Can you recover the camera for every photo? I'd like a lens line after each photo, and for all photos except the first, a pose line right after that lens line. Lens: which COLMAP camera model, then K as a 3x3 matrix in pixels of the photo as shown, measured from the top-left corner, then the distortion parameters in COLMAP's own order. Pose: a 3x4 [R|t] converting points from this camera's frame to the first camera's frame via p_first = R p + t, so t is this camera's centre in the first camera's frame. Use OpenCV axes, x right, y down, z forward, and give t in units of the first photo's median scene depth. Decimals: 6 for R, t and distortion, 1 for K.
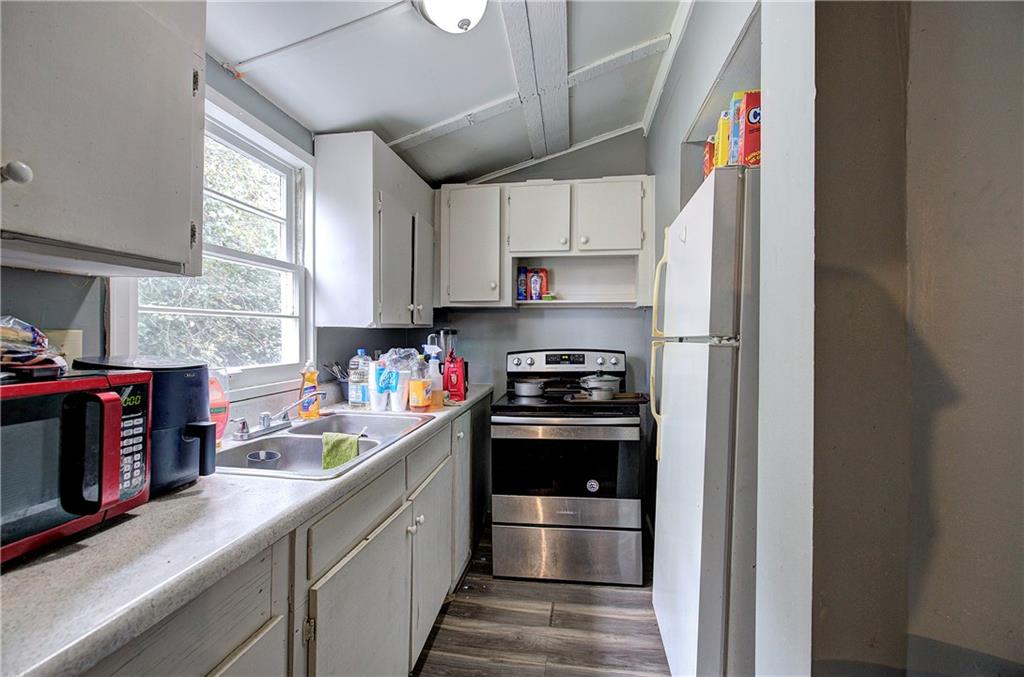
lens RADIAL K [[433.1, 0, 515.7], [0, 433.1, 335.9], [0, 0, 1]] dist [-0.007407, 0.001148]
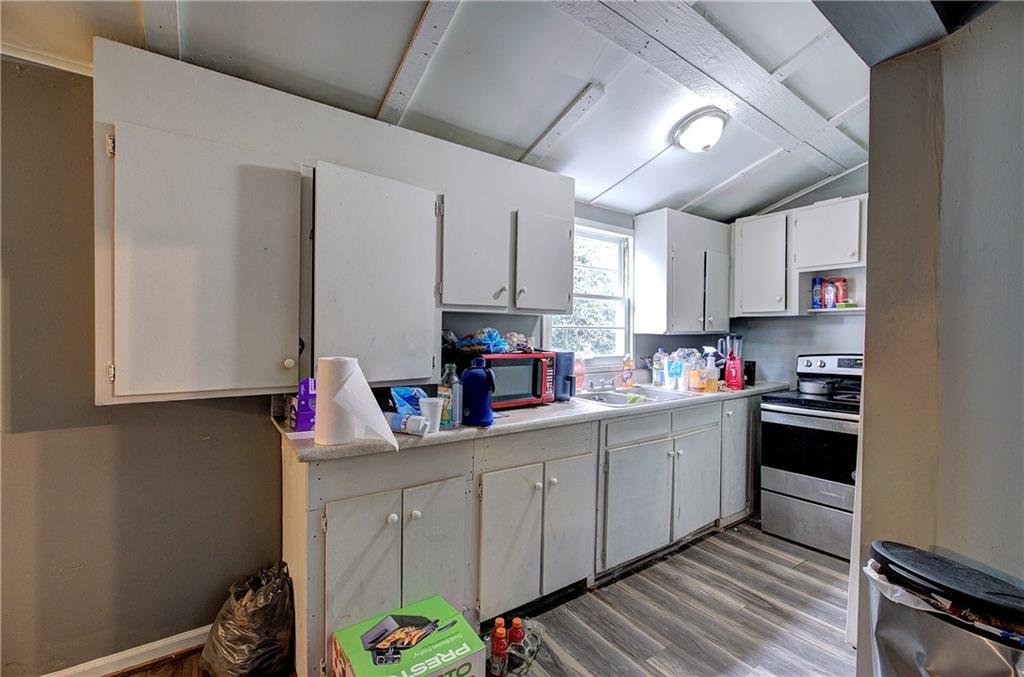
lens RADIAL K [[433.1, 0, 512.3], [0, 433.1, 338.0], [0, 0, 1]] dist [-0.007407, 0.001148]
pose [[0.689726, 0.009957, -0.724002, 0.398051], [-0.008017, 0.999949, 0.006114, -0.011210], [0.724026, 0.001588, 0.689771, -0.454140]]
